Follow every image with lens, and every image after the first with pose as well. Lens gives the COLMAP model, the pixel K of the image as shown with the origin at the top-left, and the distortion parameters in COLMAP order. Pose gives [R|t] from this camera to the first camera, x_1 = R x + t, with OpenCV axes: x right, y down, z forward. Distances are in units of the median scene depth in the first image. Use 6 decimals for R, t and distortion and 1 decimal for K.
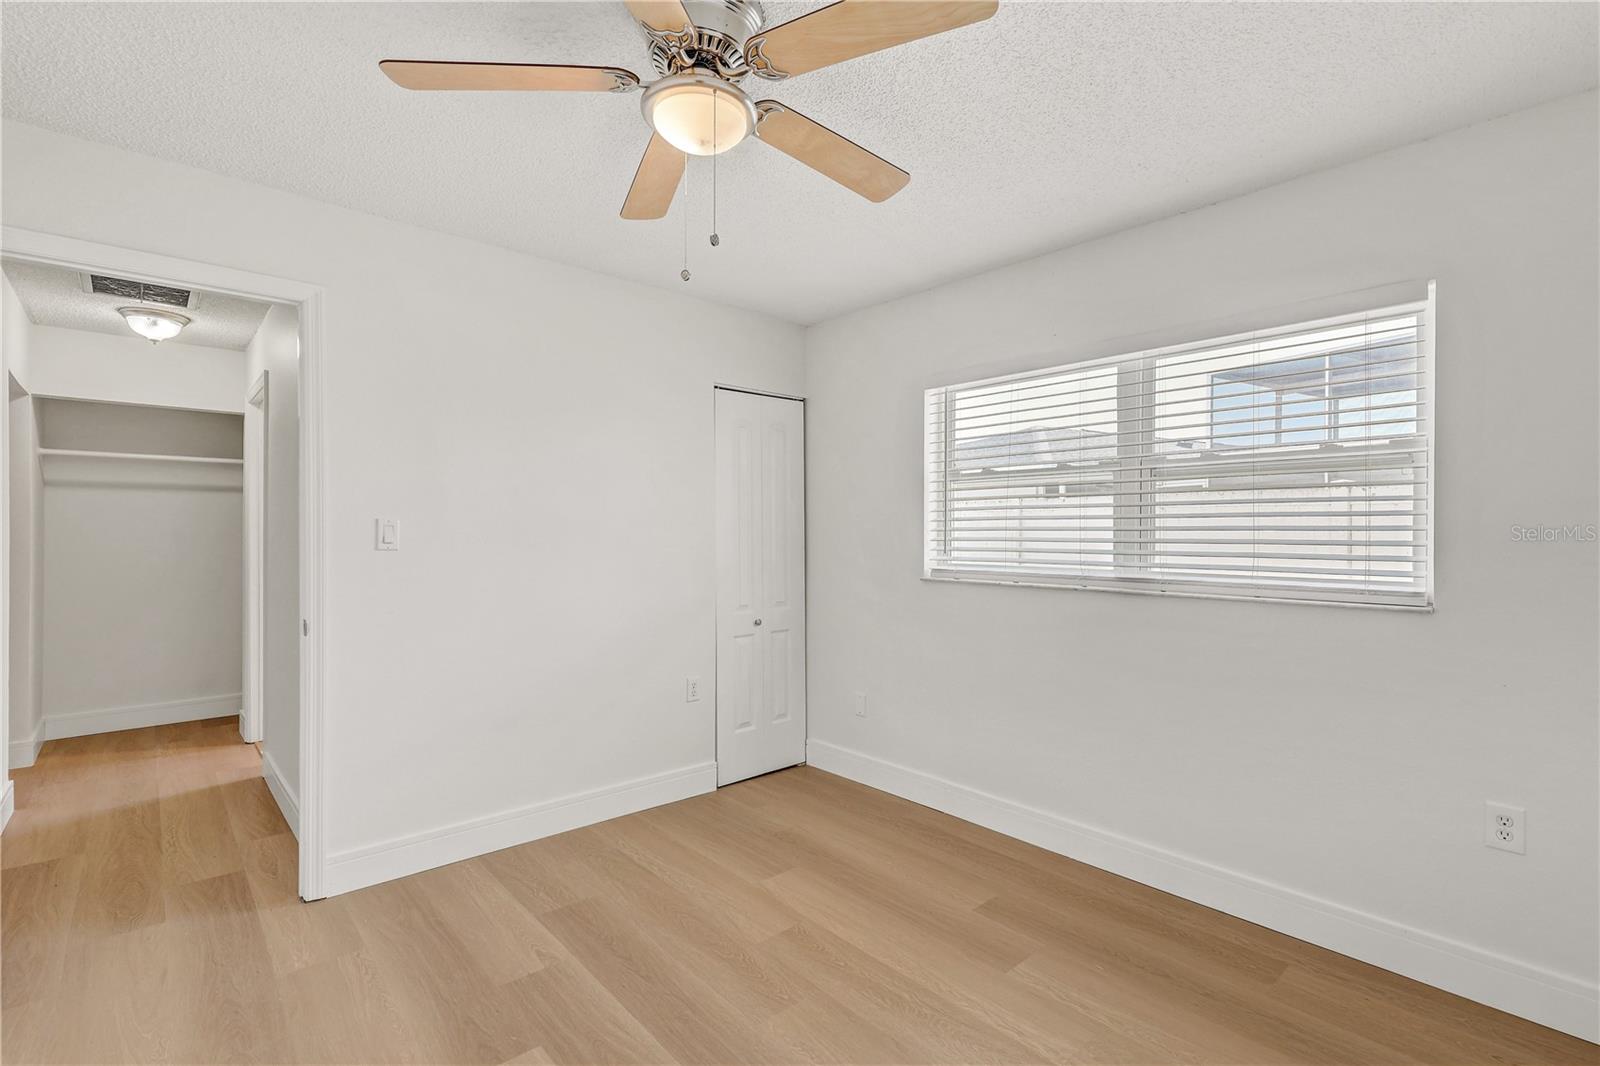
lens RADIAL K [[728.6, 0, 804.5], [0, 728.6, 532.5], [0, 0, 1]] dist [0.001485, -0.001005]
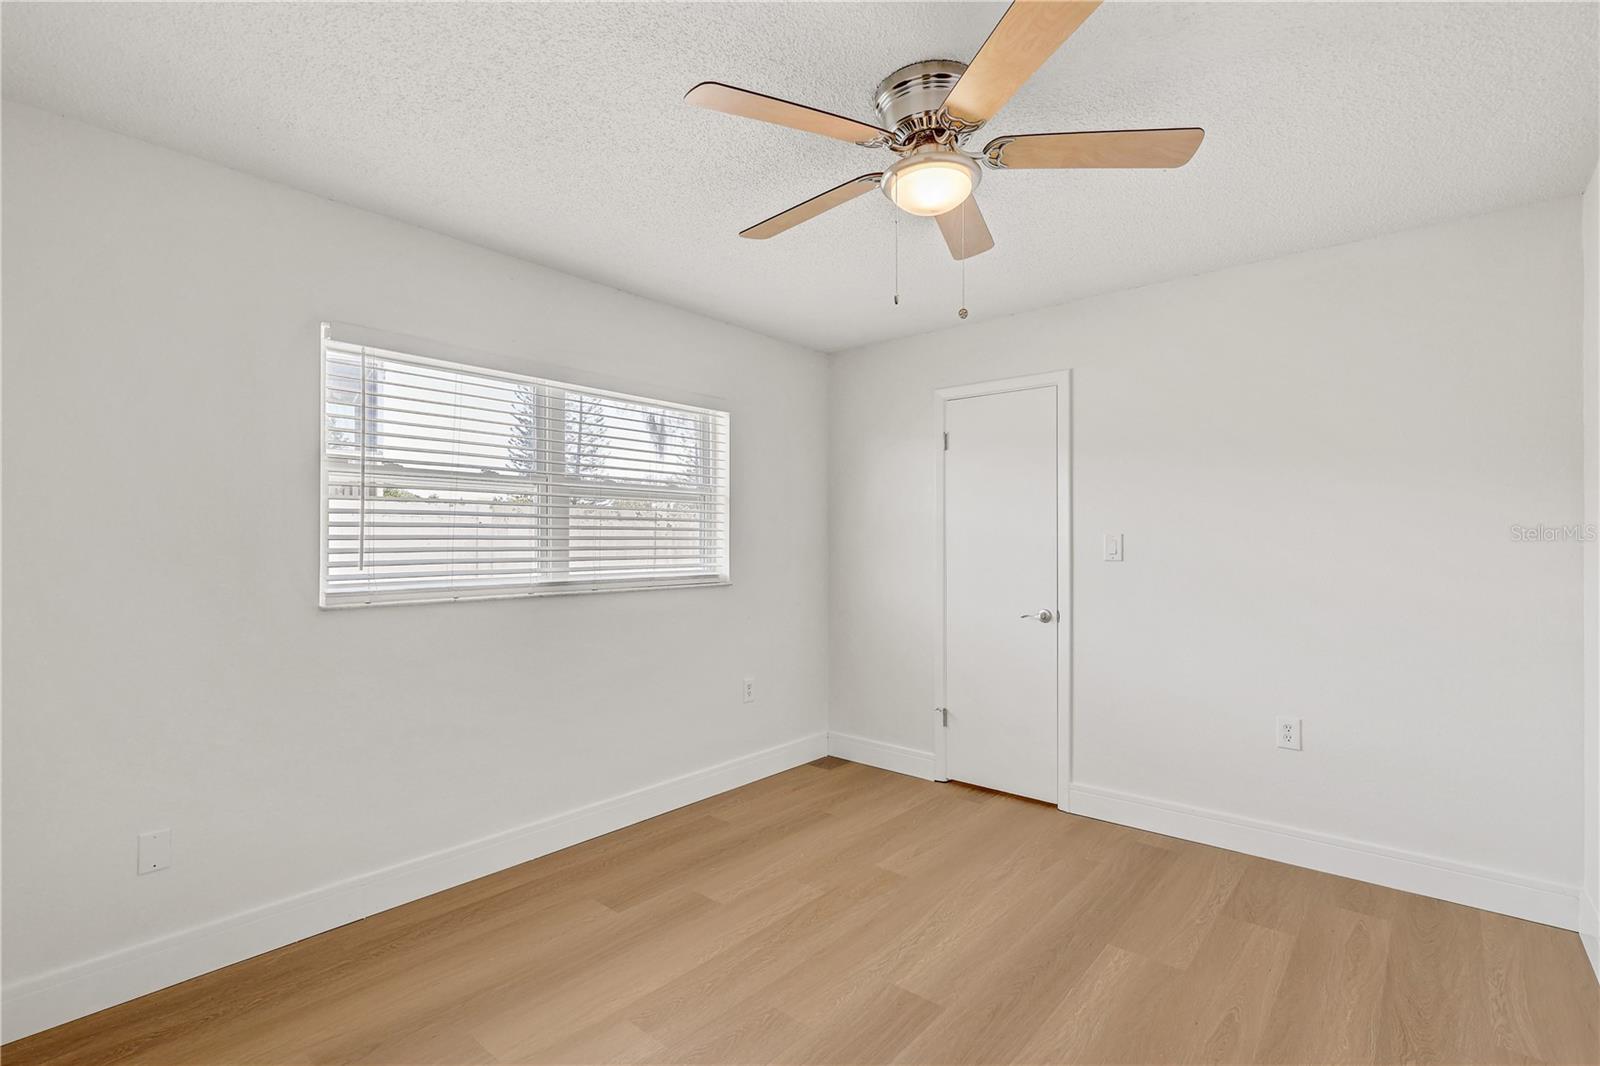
lens RADIAL K [[728.6, 0, 808.0], [0, 728.6, 537.2], [0, 0, 1]] dist [0.001485, -0.001005]
pose [[-0.120786, 0.003386, 0.992673, -0.703328], [0.001622, 0.999994, -0.003214, -0.002222], [-0.992677, 0.001221, -0.120790, 0.742725]]
